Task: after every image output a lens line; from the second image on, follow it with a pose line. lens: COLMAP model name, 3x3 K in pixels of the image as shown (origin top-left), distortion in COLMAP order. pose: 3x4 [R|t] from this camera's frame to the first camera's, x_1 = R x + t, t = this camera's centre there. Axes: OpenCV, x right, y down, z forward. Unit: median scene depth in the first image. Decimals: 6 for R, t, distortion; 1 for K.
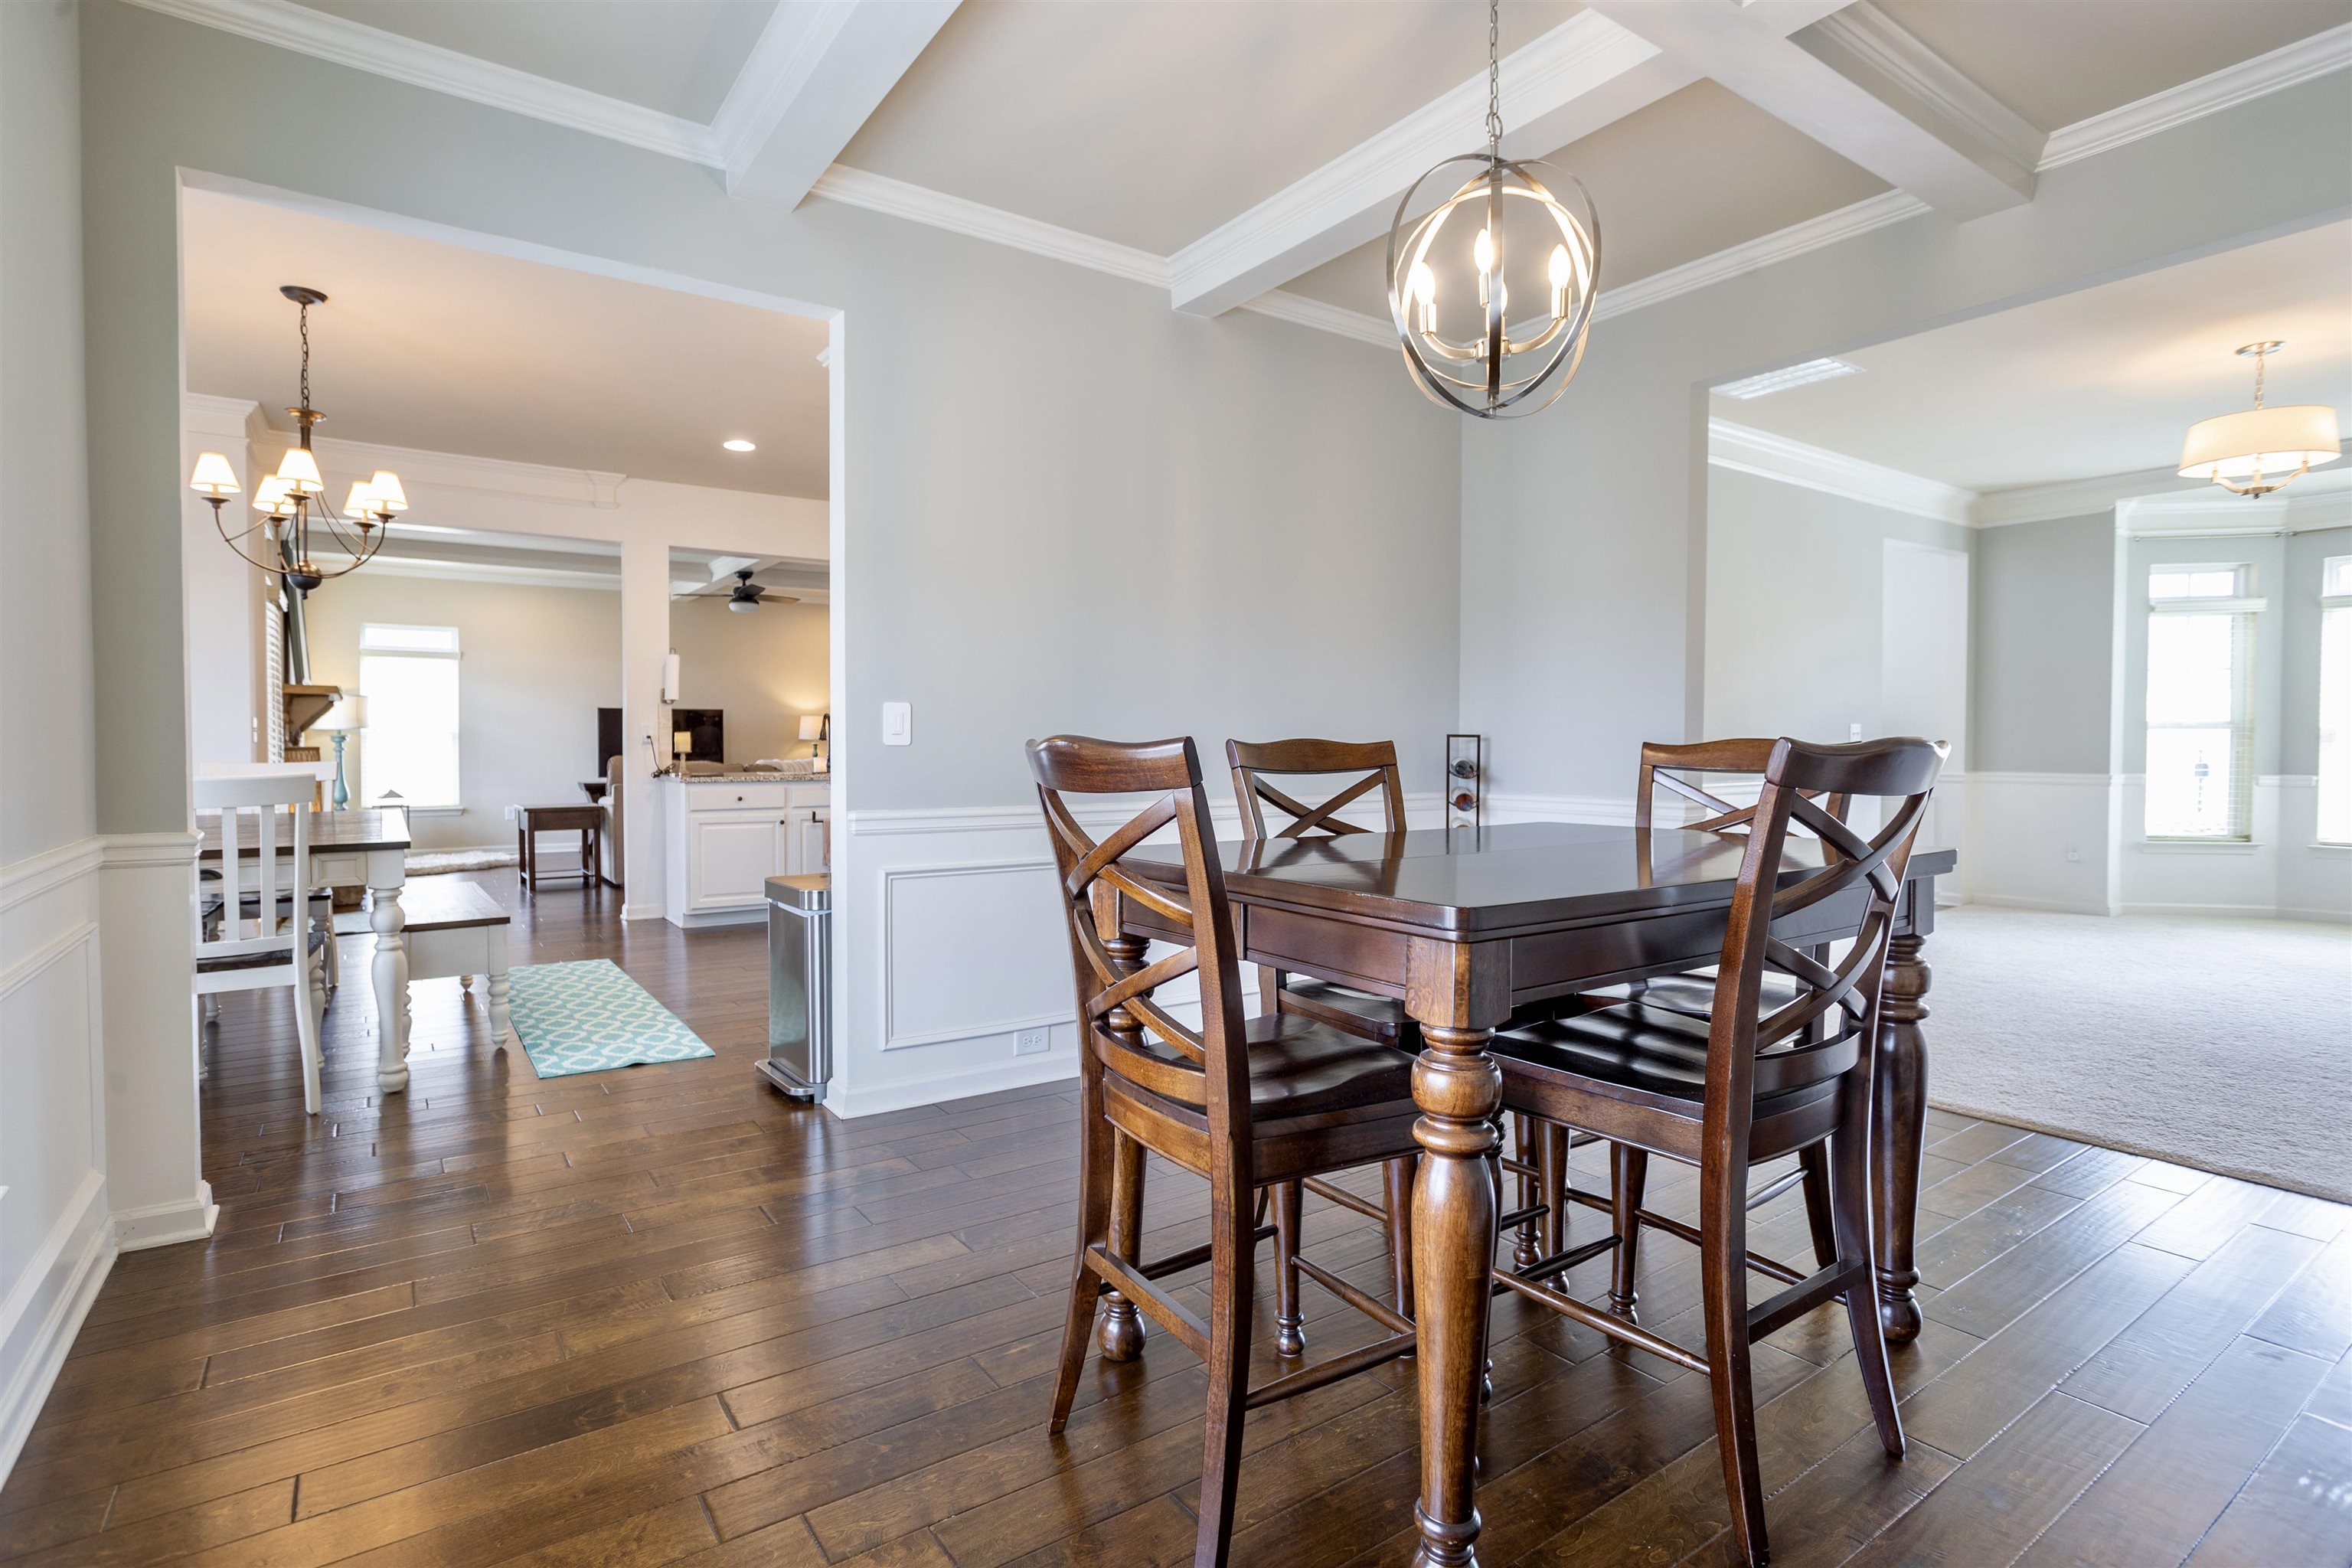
lens RADIAL K [[1108.3, 0, 1169.0], [0, 1108.3, 777.3], [0, 0, 1]] dist [0.002872, 0.000615]
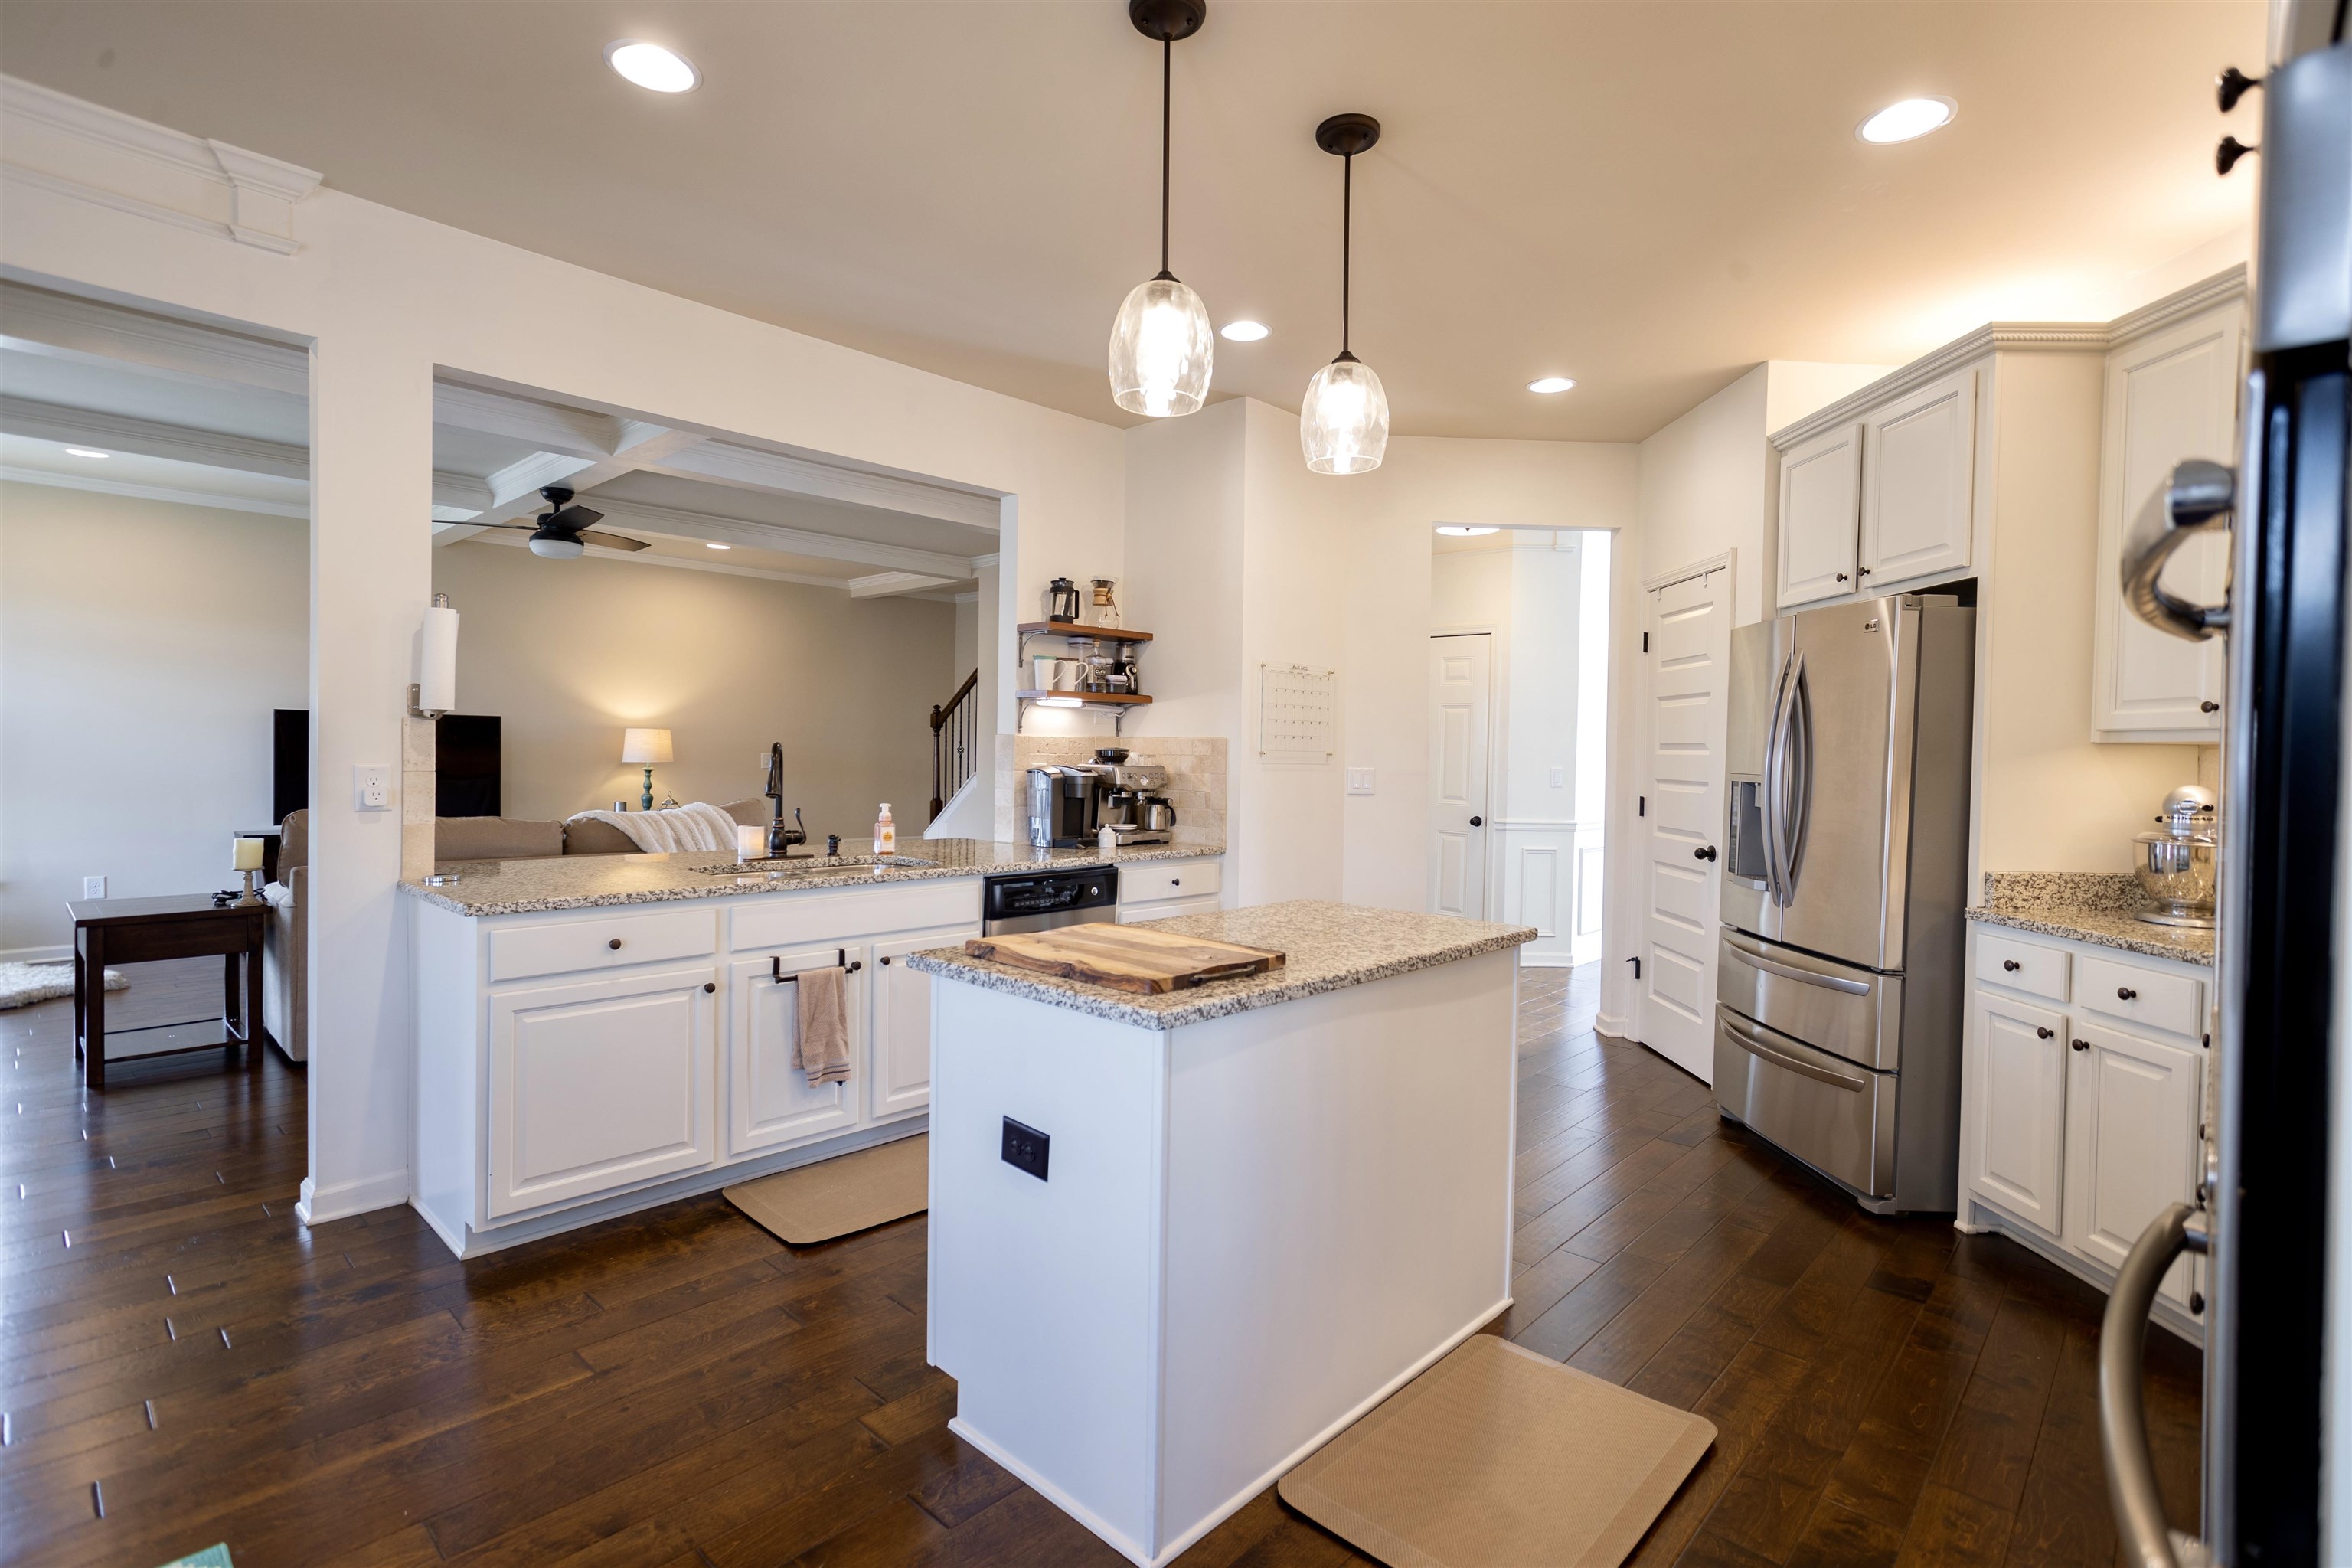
lens RADIAL K [[1108.3, 0, 1181.2], [0, 1108.3, 773.2], [0, 0, 1]] dist [0.002872, 0.000615]
pose [[0.980526, 0.012089, 0.196018, -0.196660], [-0.010041, 0.999884, -0.011439, -0.034566], [-0.196134, 0.009248, 0.980534, 0.409172]]
